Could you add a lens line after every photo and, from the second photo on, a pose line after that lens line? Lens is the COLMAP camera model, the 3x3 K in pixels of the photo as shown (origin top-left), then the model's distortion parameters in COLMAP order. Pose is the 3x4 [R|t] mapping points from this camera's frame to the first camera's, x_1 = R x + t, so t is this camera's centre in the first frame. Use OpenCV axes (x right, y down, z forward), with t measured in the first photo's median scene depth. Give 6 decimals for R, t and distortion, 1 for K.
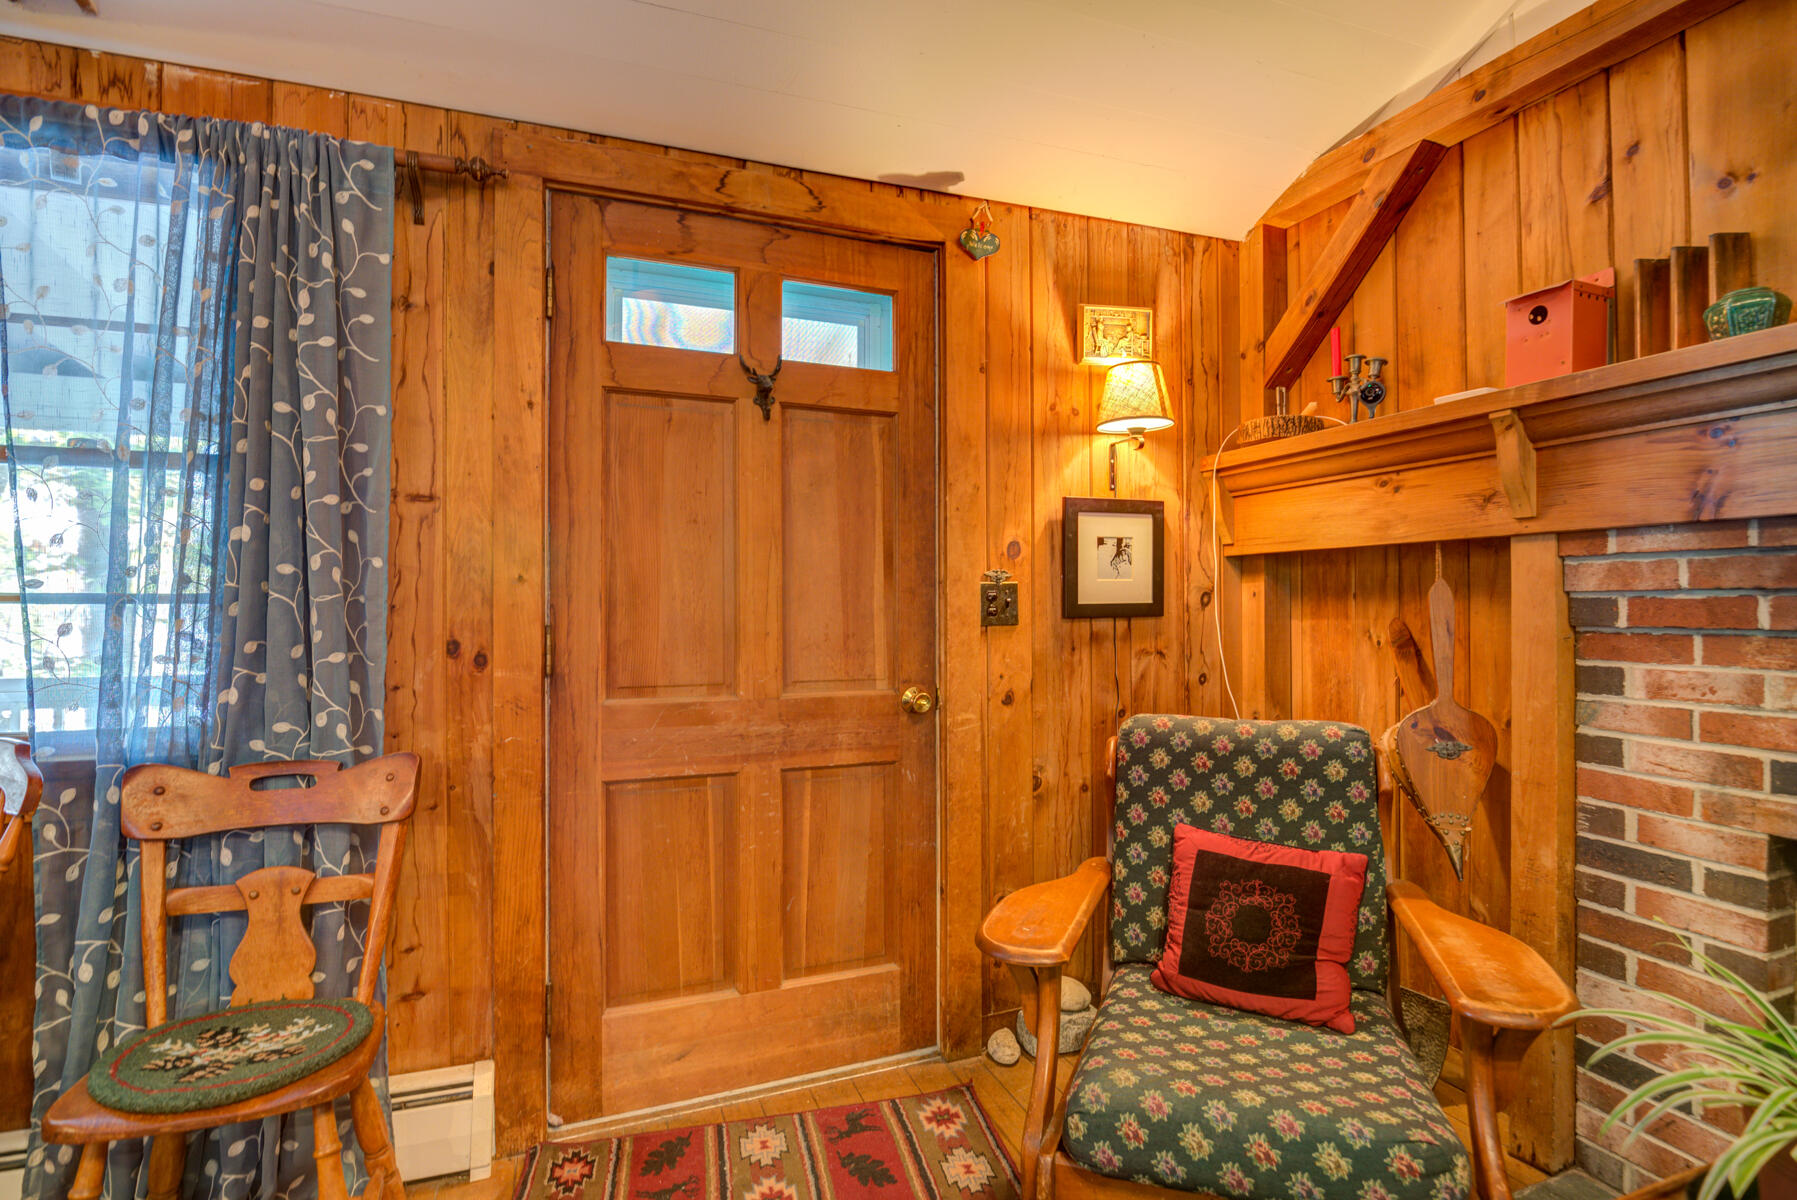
lens RADIAL K [[865.1, 0, 897.7], [0, 865.1, 600.4], [0, 0, 1]] dist [-0.016956, -0.001385]
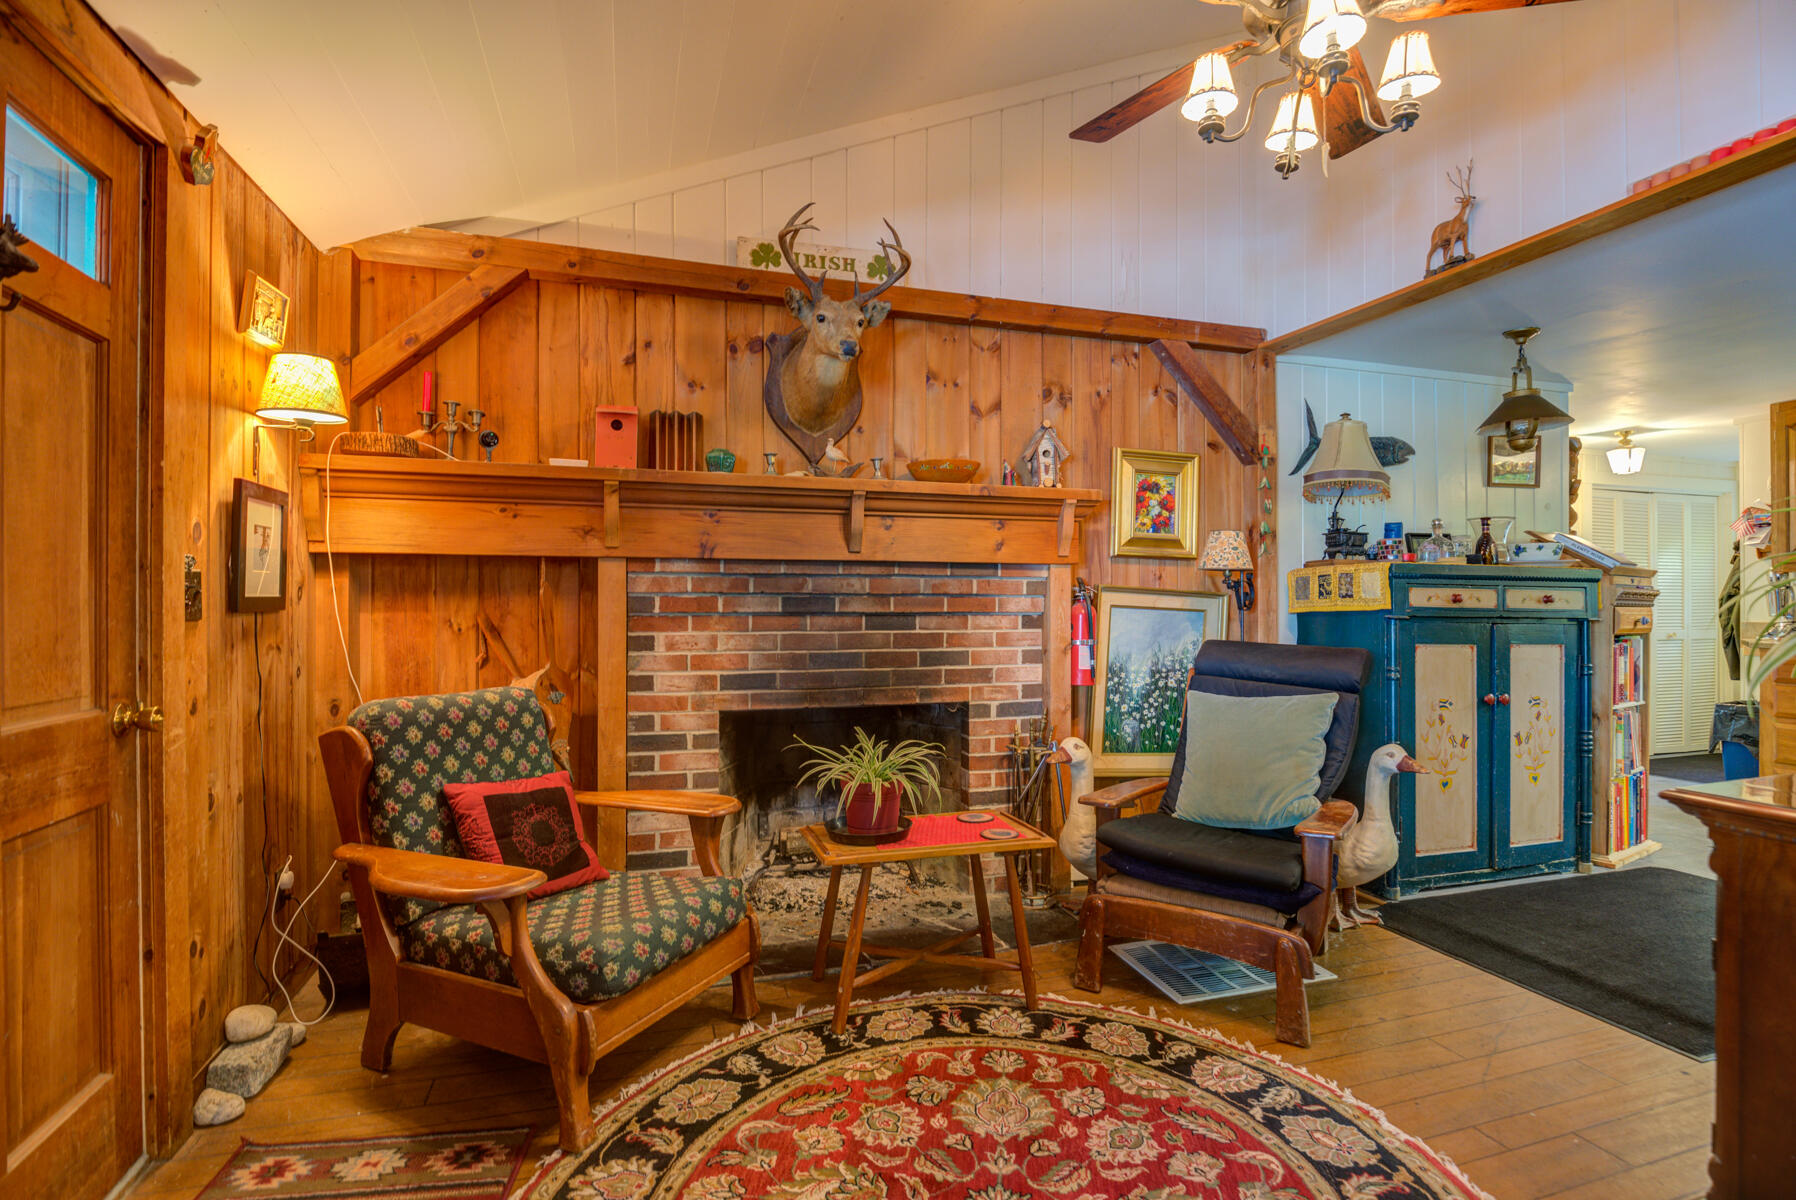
lens RADIAL K [[864.6, 0, 898.3], [0, 864.6, 602.7], [0, 0, 1]] dist [-0.016956, -0.001385]
pose [[0.079066, 0.004015, 0.996861, -0.881112], [-0.005905, 0.999976, -0.003559, 0.012765], [-0.996852, -0.005605, 0.079088, 0.327168]]
